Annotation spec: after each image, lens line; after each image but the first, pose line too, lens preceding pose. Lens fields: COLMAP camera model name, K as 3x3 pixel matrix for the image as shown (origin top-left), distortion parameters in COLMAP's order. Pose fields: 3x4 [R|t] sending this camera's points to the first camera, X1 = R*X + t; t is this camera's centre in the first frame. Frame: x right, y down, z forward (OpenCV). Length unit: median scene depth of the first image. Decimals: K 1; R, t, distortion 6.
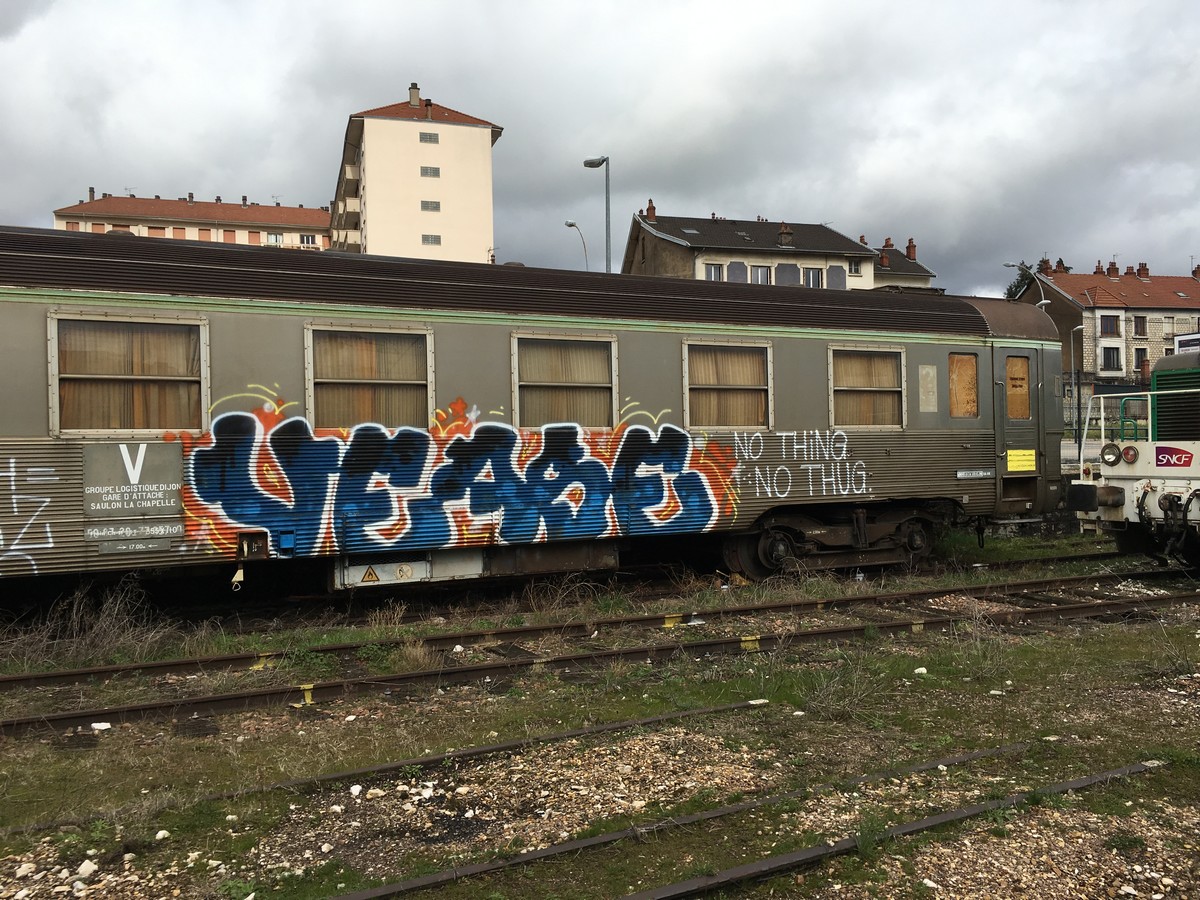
lens RADIAL K [[1021.7, 0, 600.0], [0, 1021.7, 450.0], [0, 0, 1]] dist [0.071574, -0.085507]
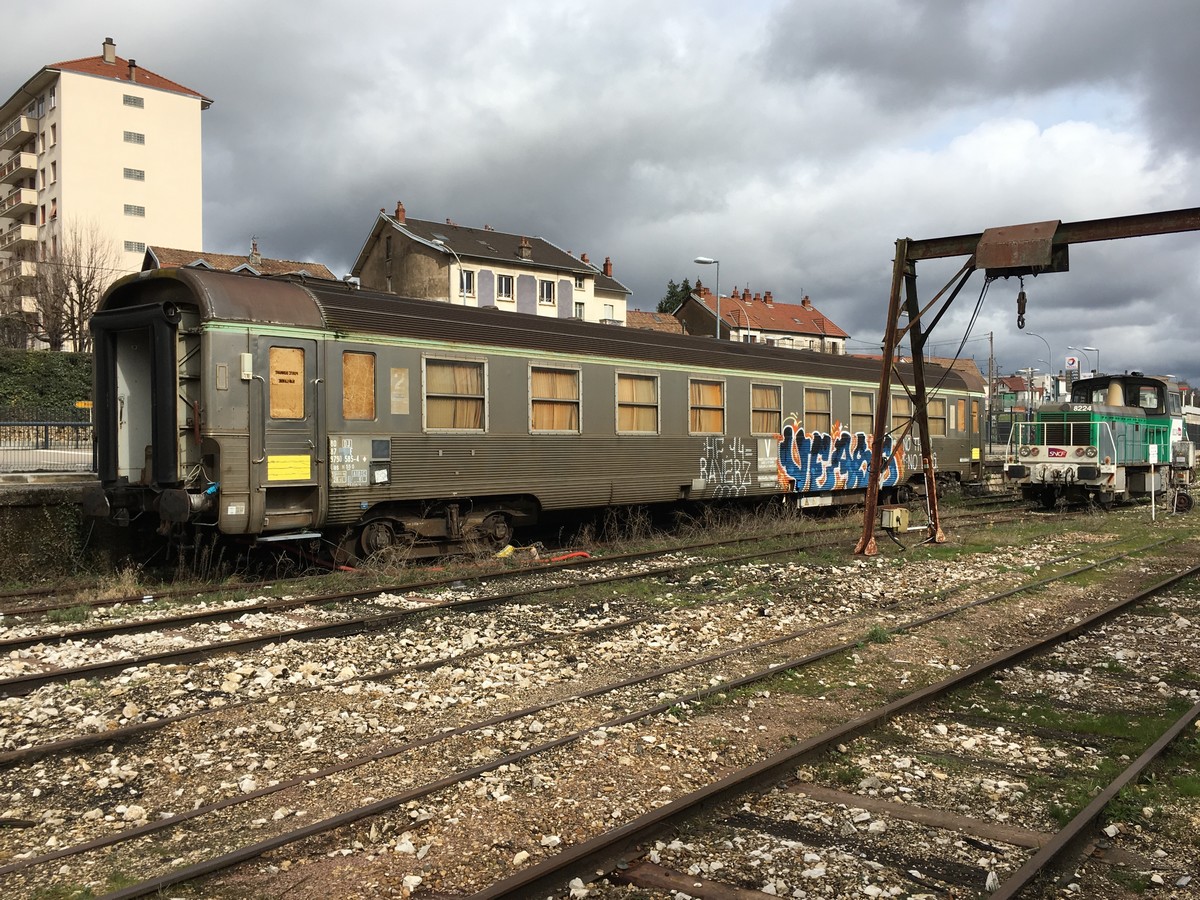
lens RADIAL K [[1124.3, 0, 600.0], [0, 1124.3, 450.0], [0, 0, 1]] dist [0.054782, -0.005316]
pose [[0.915189, 0.016601, 0.402683, -1.424533], [-0.019127, 0.999815, 0.002253, 0.015170], [-0.402571, -0.009764, 0.915337, -0.882509]]
